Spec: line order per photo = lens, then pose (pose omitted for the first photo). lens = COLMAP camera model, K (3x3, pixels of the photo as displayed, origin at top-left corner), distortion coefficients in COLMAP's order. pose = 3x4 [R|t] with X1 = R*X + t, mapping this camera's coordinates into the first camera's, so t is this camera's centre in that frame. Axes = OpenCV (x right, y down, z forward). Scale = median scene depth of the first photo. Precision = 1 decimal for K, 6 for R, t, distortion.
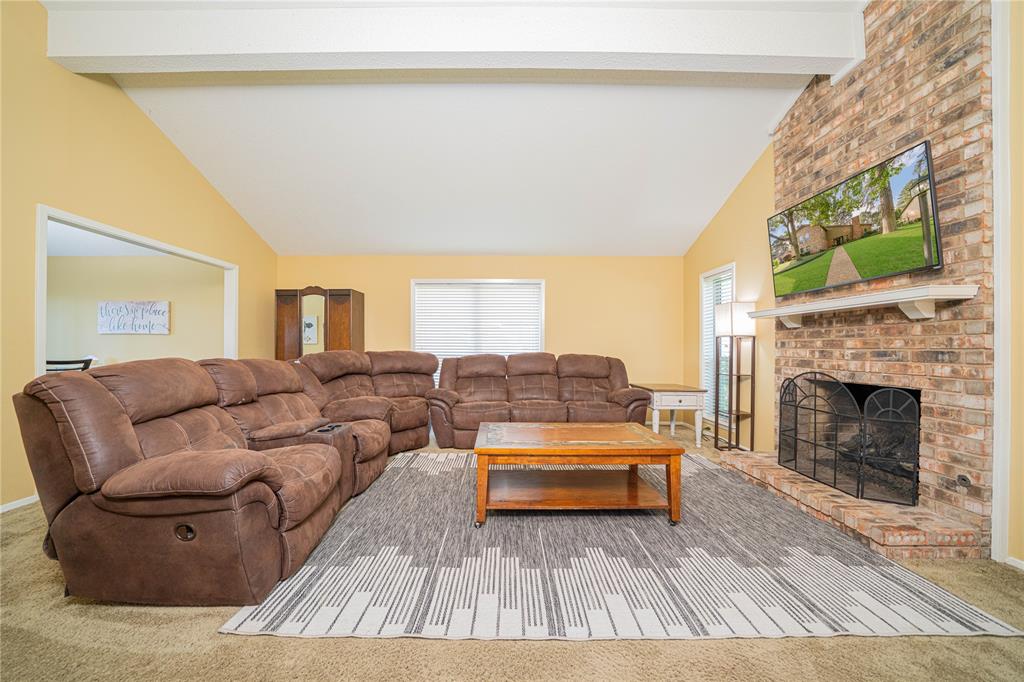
lens RADIAL K [[362.2, 0, 504.1], [0, 362.2, 346.7], [0, 0, 1]] dist [-0.012302, 0.000242]
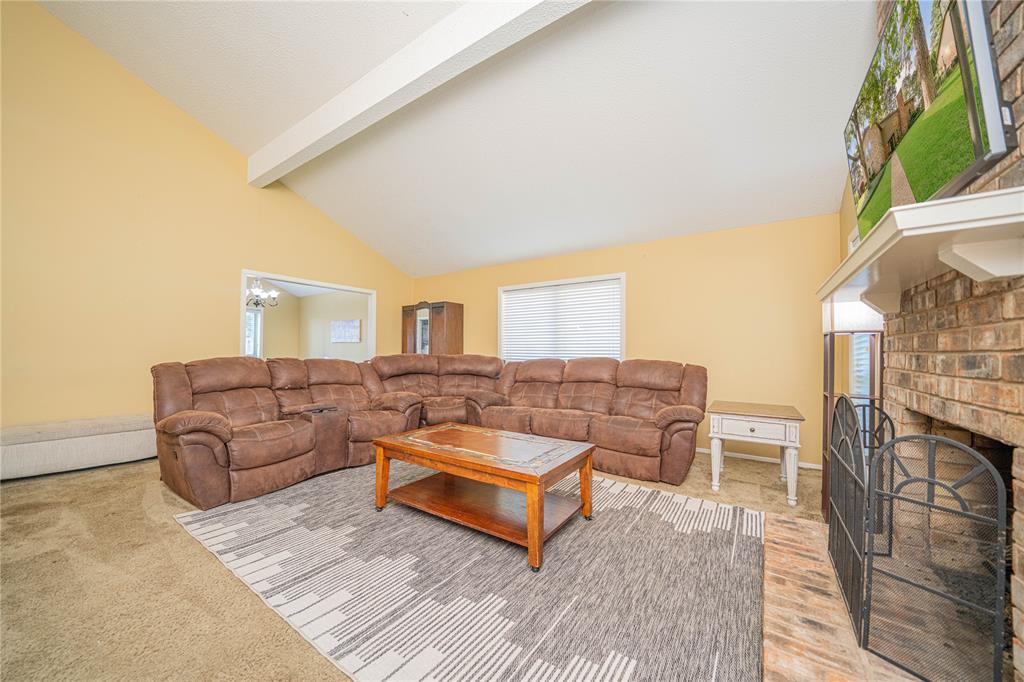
lens RADIAL K [[371.7, 0, 503.3], [0, 371.7, 339.7], [0, 0, 1]] dist [-0.035285, 0.014482]
pose [[0.817247, -0.017366, -0.576026, 0.740607], [-0.002042, 0.999452, -0.033028, 0.006183], [0.576284, 0.028168, 0.816764, 0.230510]]
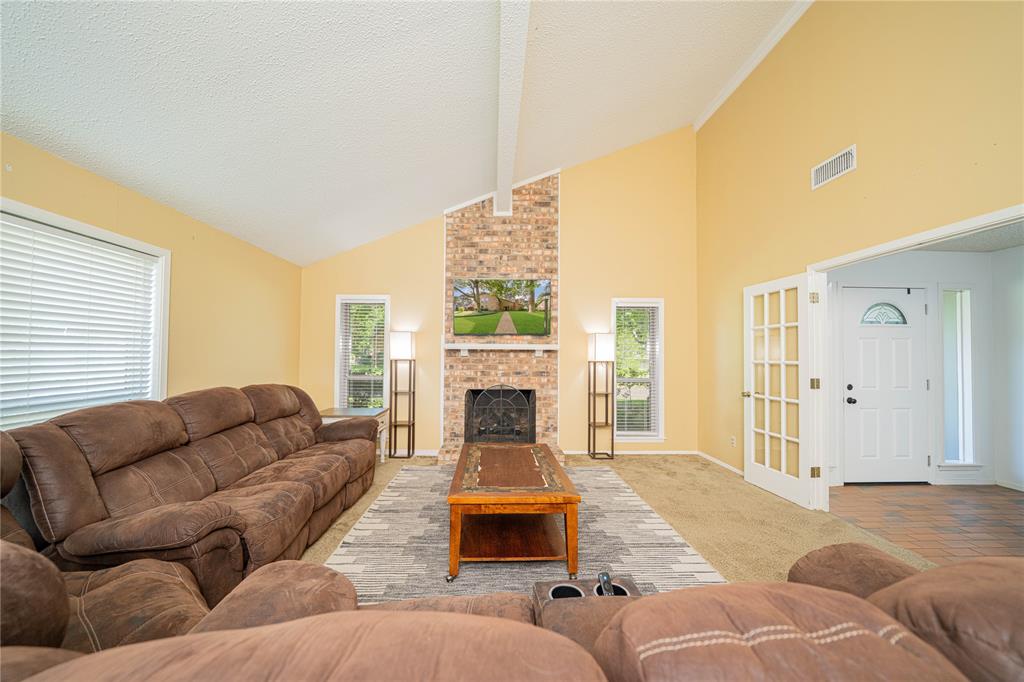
lens RADIAL K [[368.6, 0, 504.1], [0, 368.6, 346.7], [0, 0, 1]] dist [-0.018750, -0.000114]
pose [[-0.018460, 0.020821, 0.999613, -0.843586], [-0.010627, 0.999723, -0.021020, -0.070057], [-0.999773, -0.011011, -0.018233, 0.983927]]
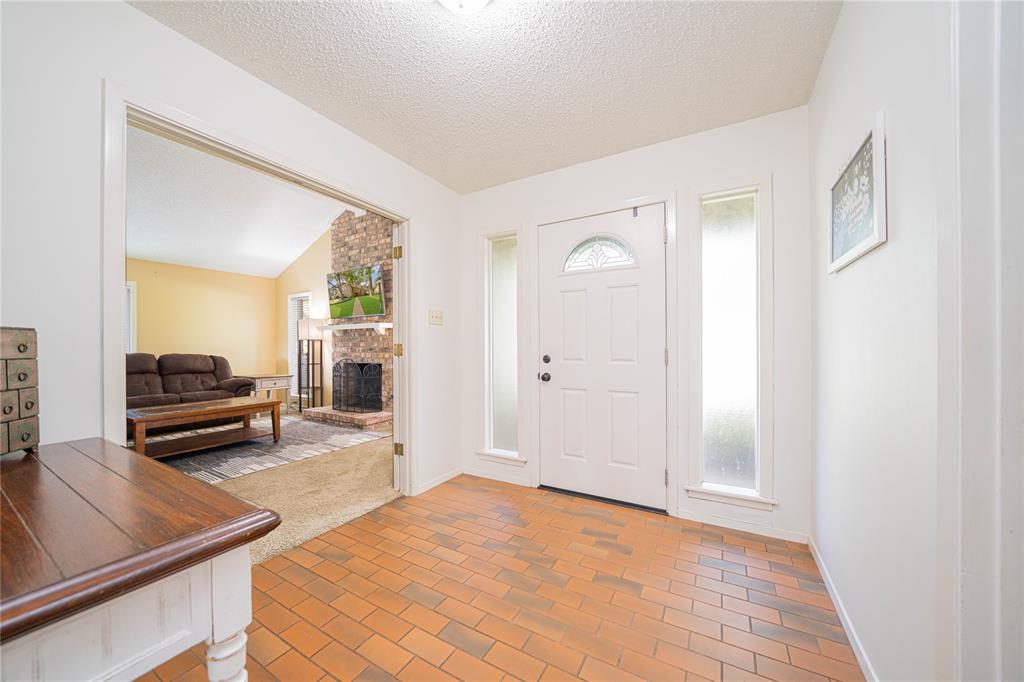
lens RADIAL K [[368.6, 0, 504.1], [0, 368.6, 346.7], [0, 0, 1]] dist [-0.018750, -0.000114]
pose [[0.511040, -0.007021, 0.859529, -0.449068], [0.005998, 0.999971, 0.004601, -0.000910], [-0.859536, 0.002804, 0.511067, -0.799596]]
